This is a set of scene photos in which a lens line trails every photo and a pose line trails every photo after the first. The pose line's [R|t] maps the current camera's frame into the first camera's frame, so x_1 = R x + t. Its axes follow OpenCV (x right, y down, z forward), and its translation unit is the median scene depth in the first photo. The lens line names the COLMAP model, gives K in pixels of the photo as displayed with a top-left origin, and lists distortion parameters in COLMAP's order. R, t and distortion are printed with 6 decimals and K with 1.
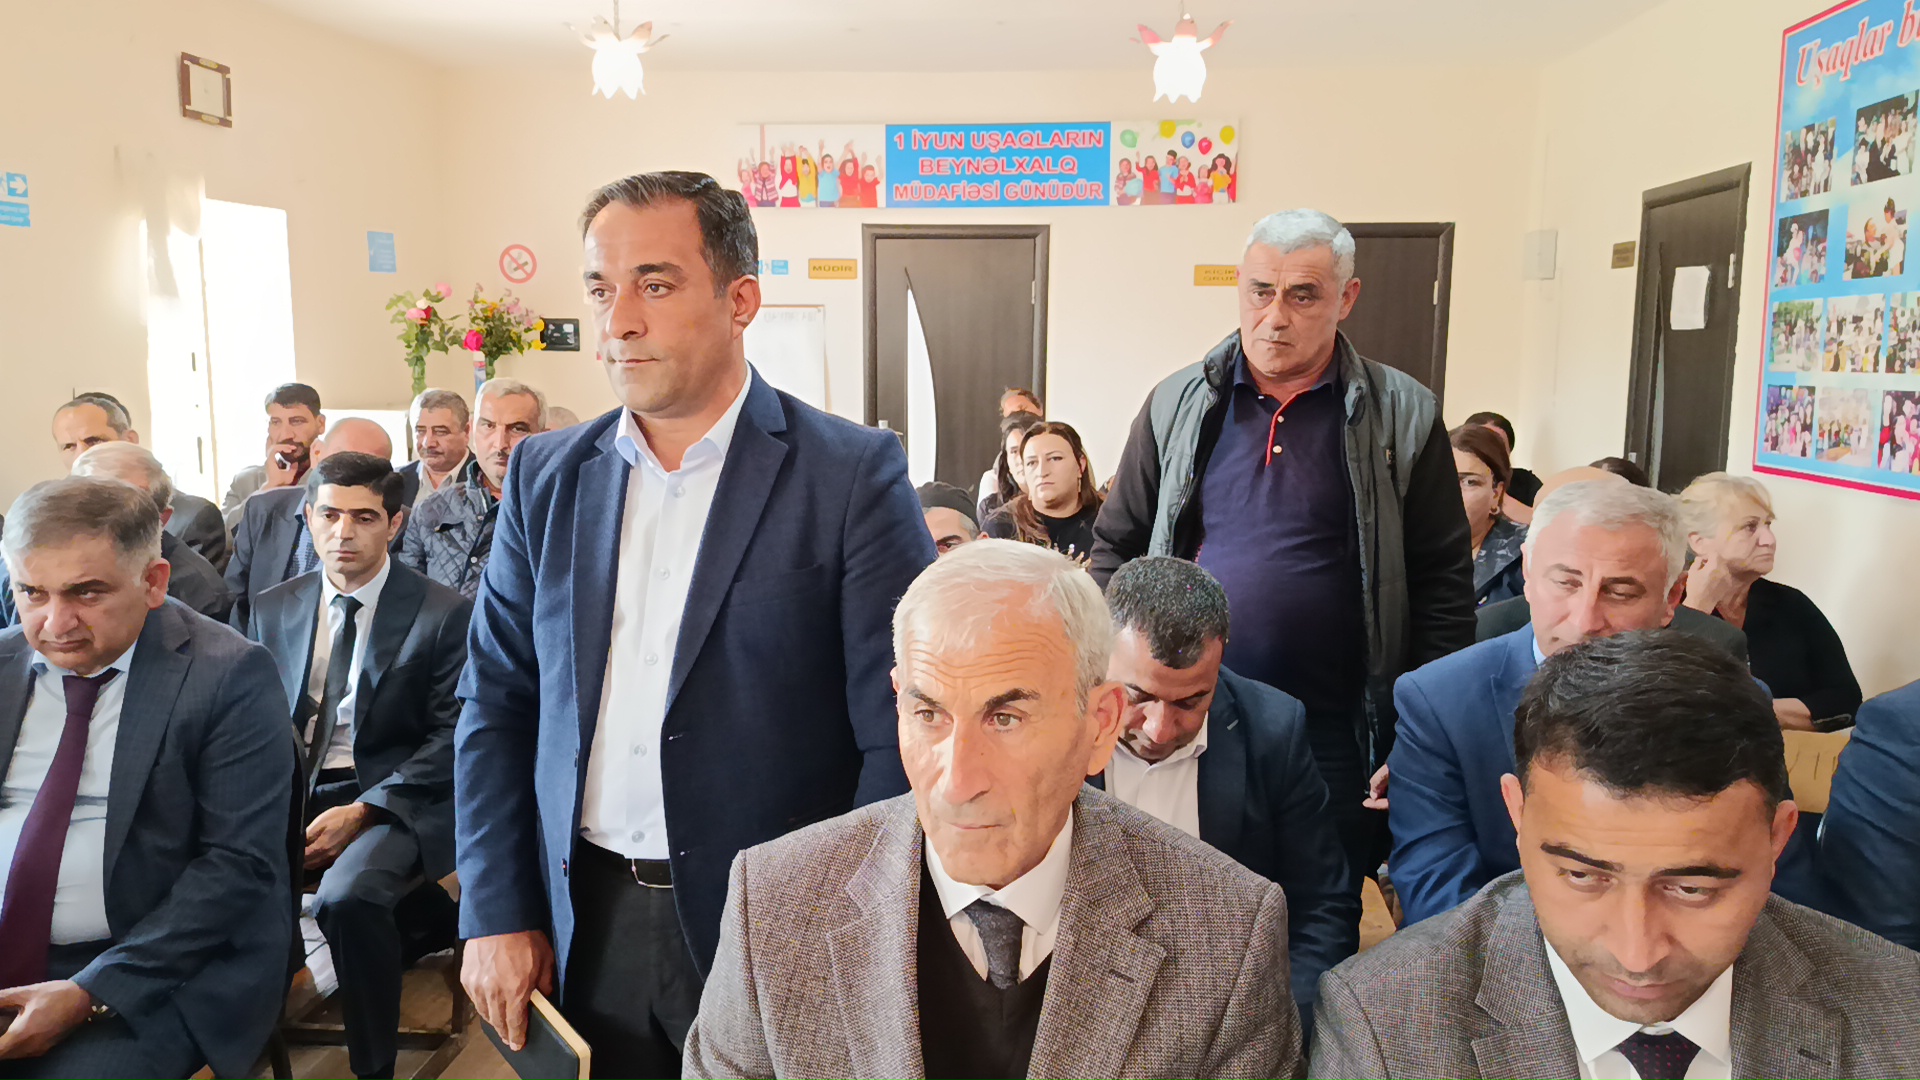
lens RADIAL K [[1359.3, 0, 972.1], [0, 1359.3, 538.6], [0, 0, 1]] dist [0.014195, -0.029698]
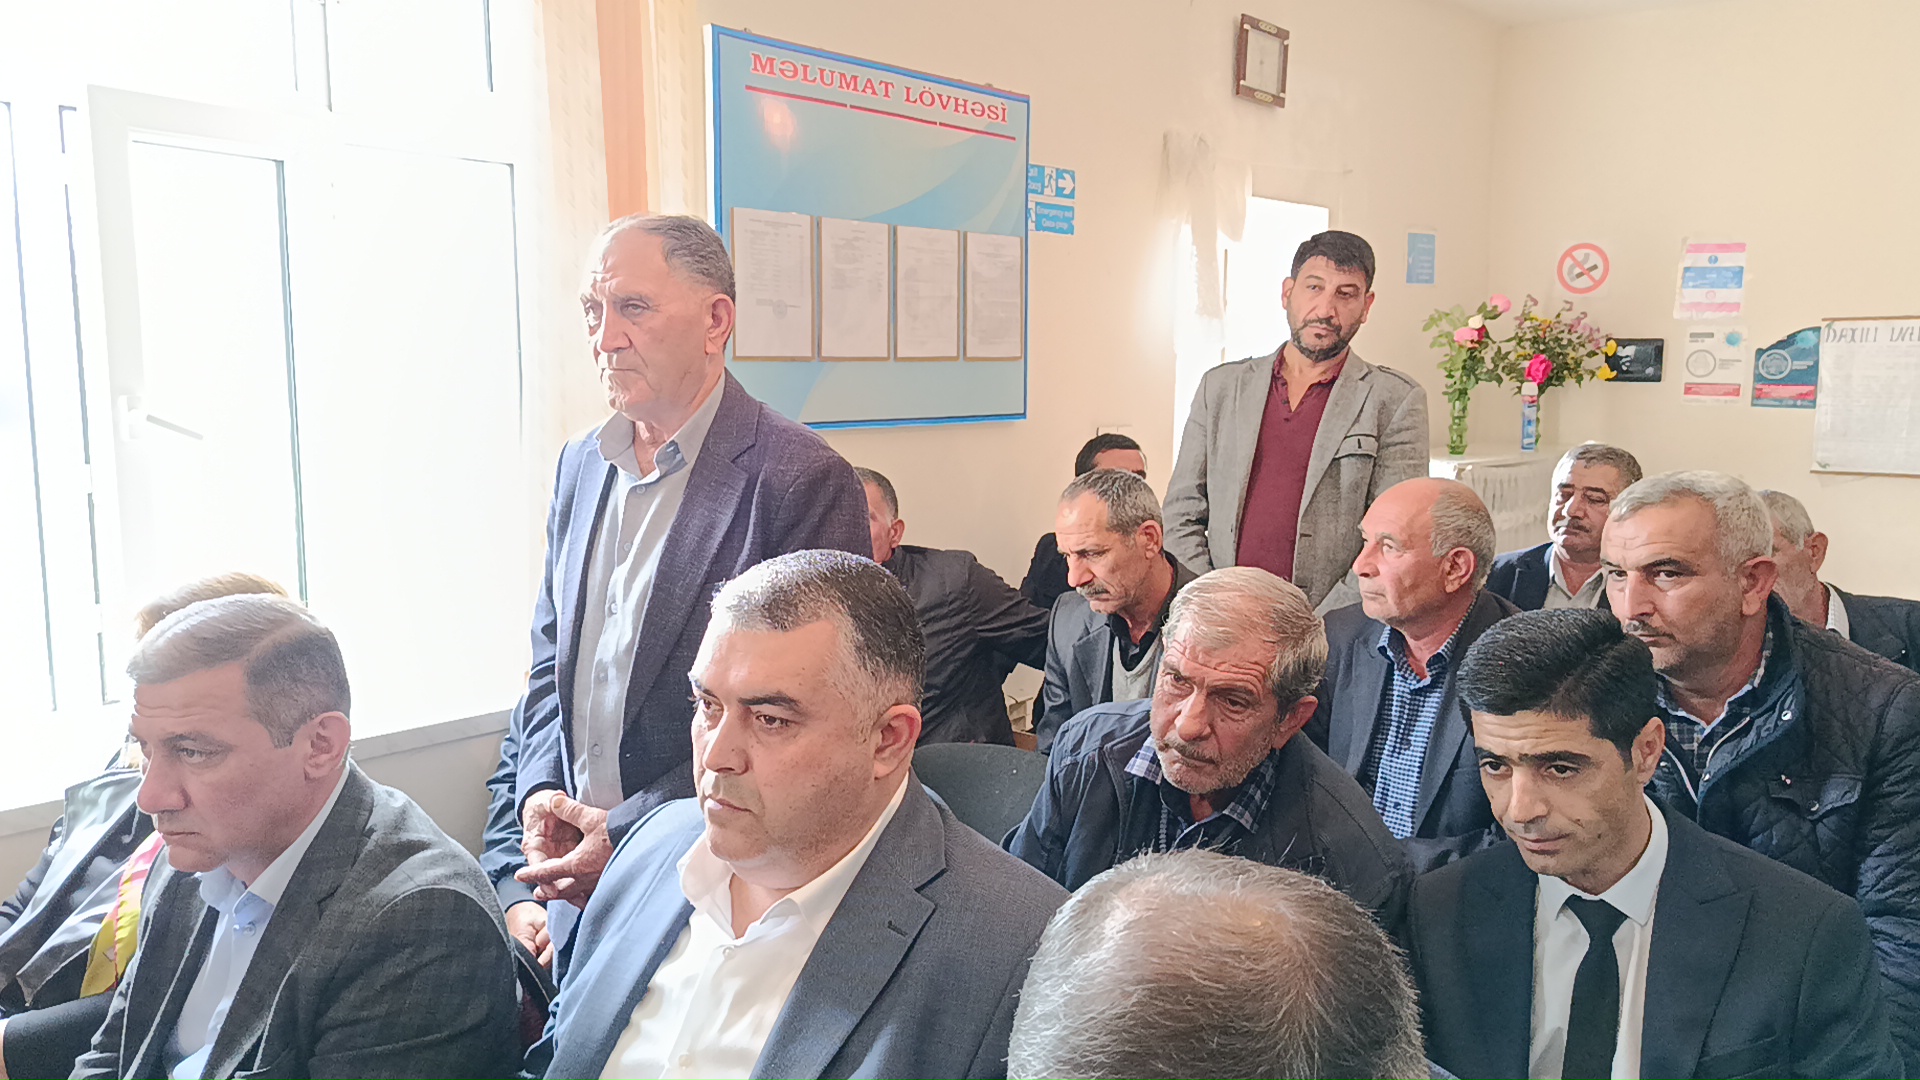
lens RADIAL K [[1359.3, 0, 972.1], [0, 1359.3, 538.6], [0, 0, 1]] dist [0.014195, -0.029698]
pose [[0.806271, 0.075214, -0.586745, -0.169673], [-0.083750, 0.996407, 0.012643, -0.035276], [0.585588, 0.038946, 0.809673, 0.209670]]
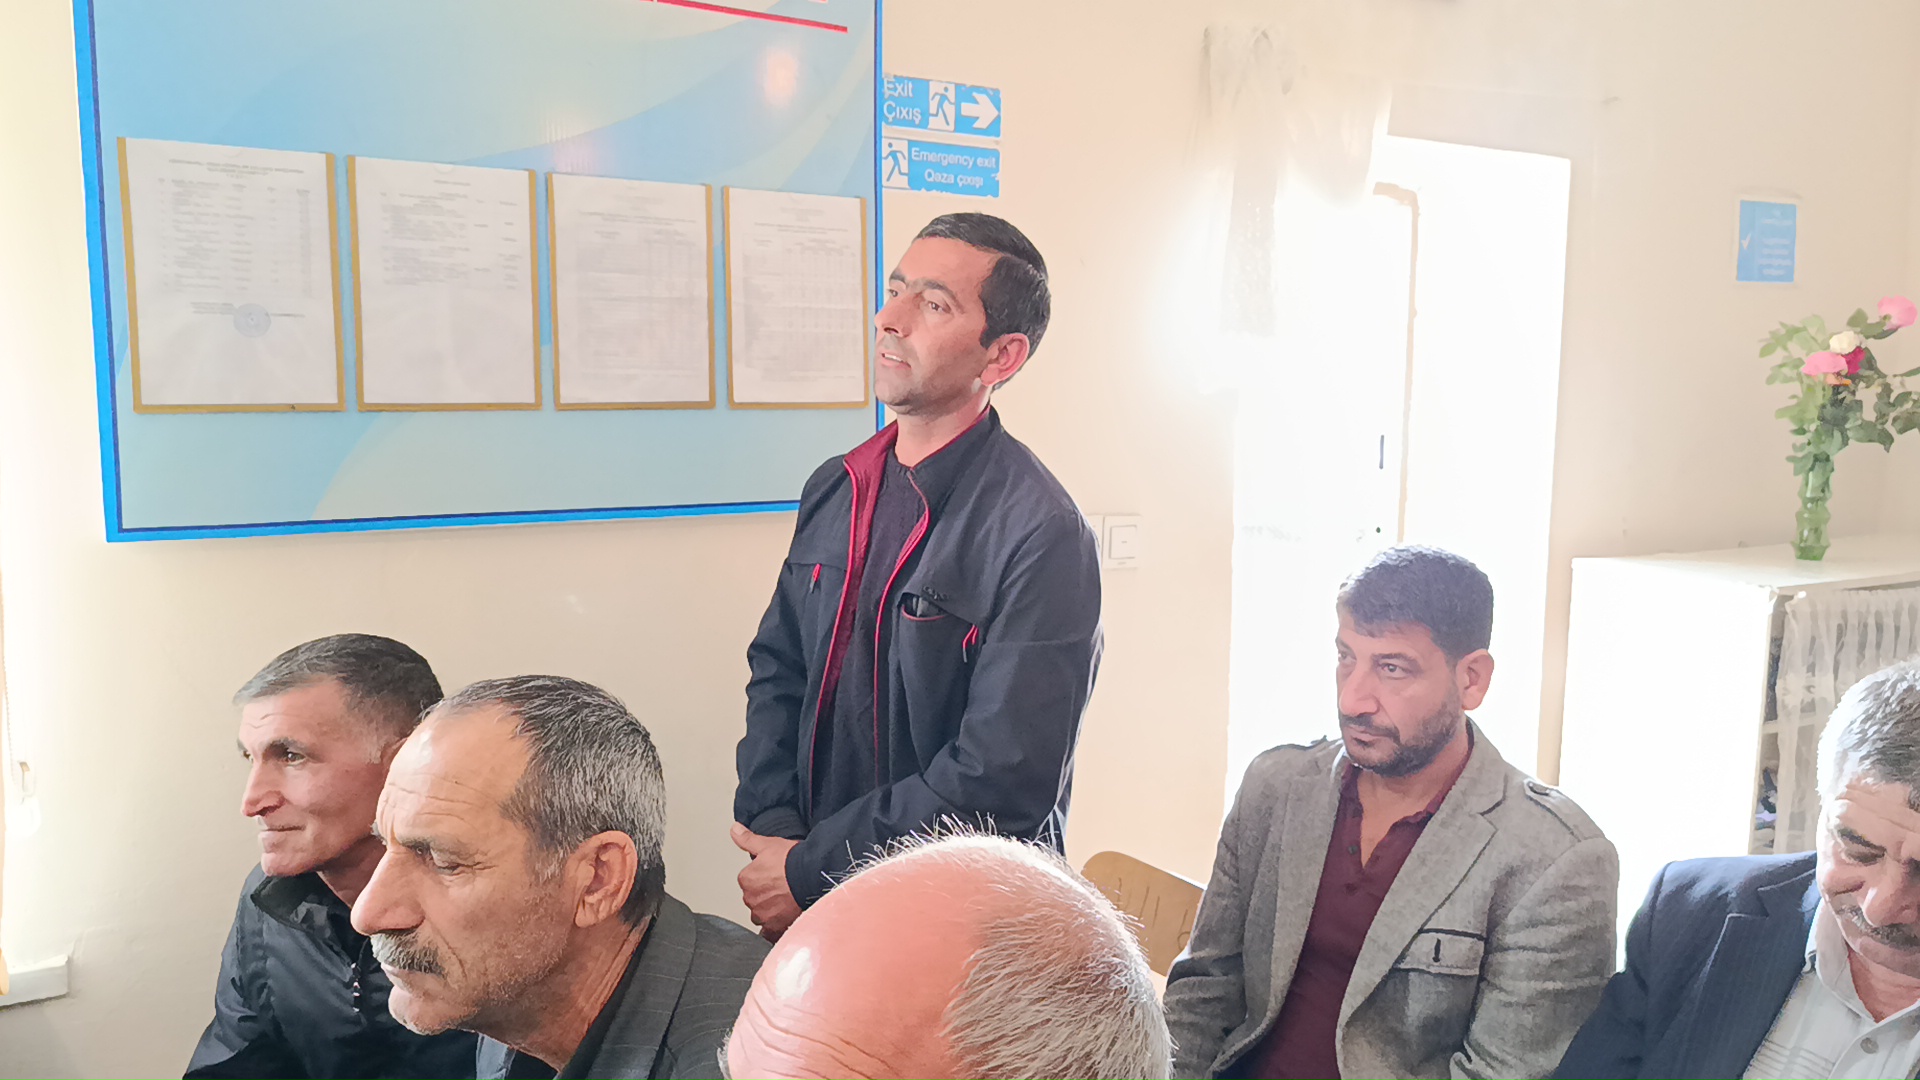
lens RADIAL K [[1359.3, 0, 972.1], [0, 1359.3, 538.6], [0, 0, 1]] dist [0.014195, -0.029698]
pose [[0.596919, 0.093163, -0.796874, -0.204563], [-0.120499, 0.992379, 0.025756, -0.081678], [0.793201, 0.080648, 0.603596, 0.487607]]
